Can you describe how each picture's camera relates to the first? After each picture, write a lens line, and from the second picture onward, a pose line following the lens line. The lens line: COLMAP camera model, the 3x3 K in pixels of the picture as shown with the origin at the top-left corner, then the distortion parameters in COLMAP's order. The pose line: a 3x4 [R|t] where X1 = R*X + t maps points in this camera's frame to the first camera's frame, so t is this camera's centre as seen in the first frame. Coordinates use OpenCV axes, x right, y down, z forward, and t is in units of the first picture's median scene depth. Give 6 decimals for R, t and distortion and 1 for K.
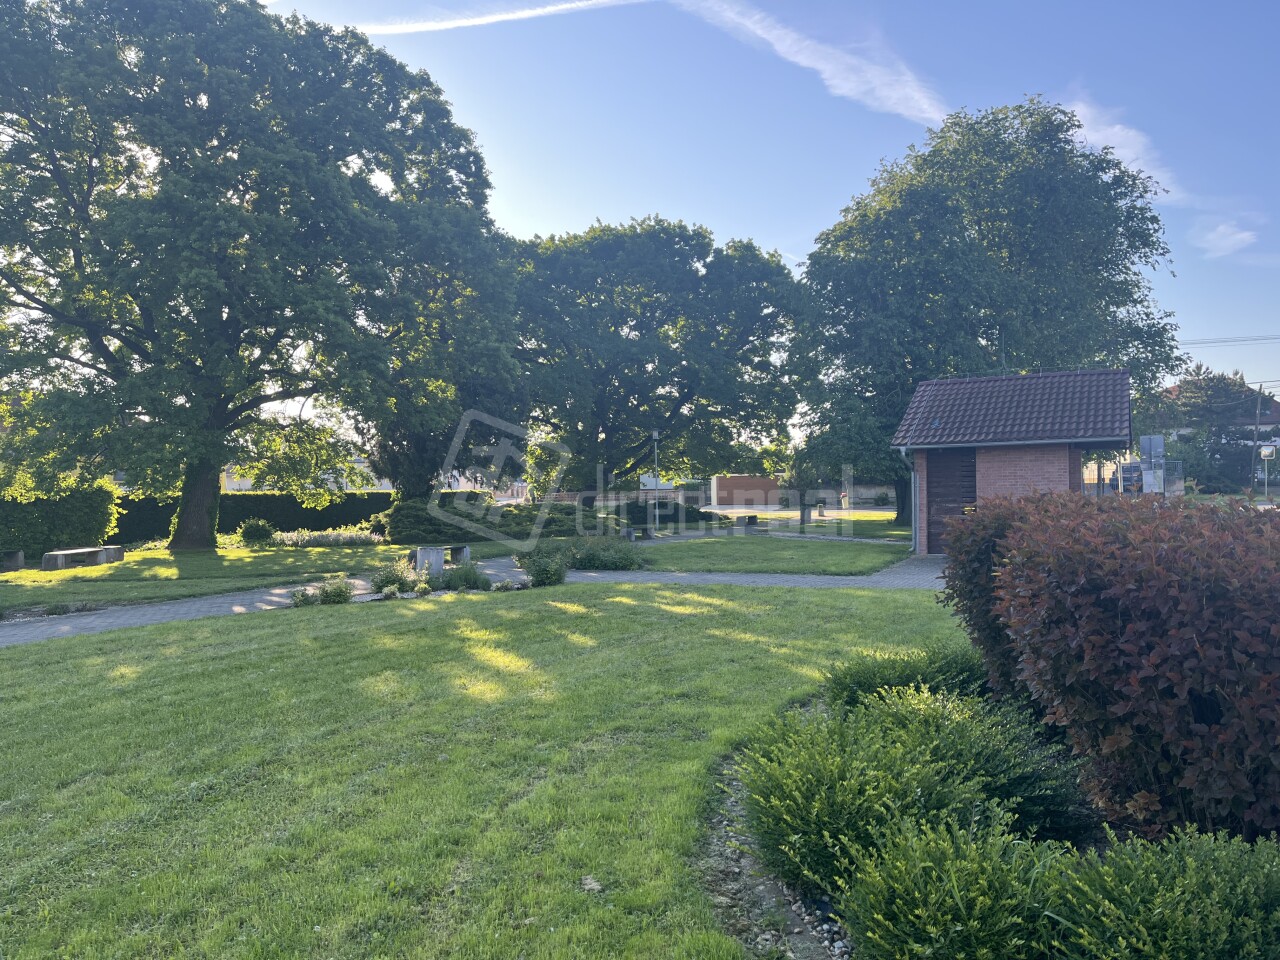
lens RADIAL K [[960.5, 0, 638.8], [0, 960.5, 493.4], [0, 0, 1]] dist [0.061657, -0.085453]
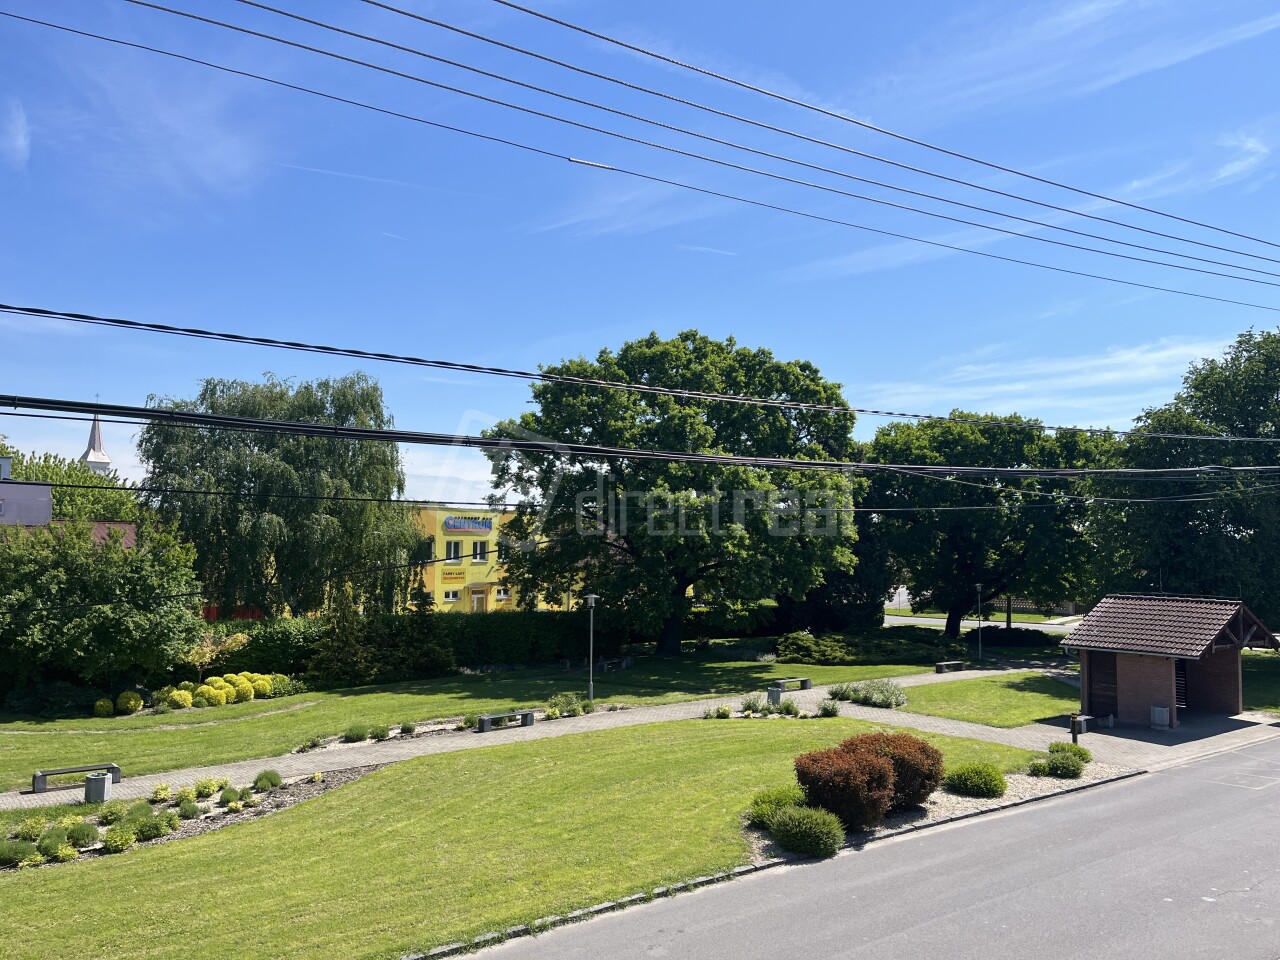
lens RADIAL K [[960.5, 0, 638.8], [0, 960.5, 493.4], [0, 0, 1]] dist [0.061657, -0.085453]
pose [[0.892865, -0.000225, -0.450325, 0.236863], [-0.025380, 0.998385, -0.050821, -0.132148], [0.449609, 0.056806, 0.891417, -0.499723]]
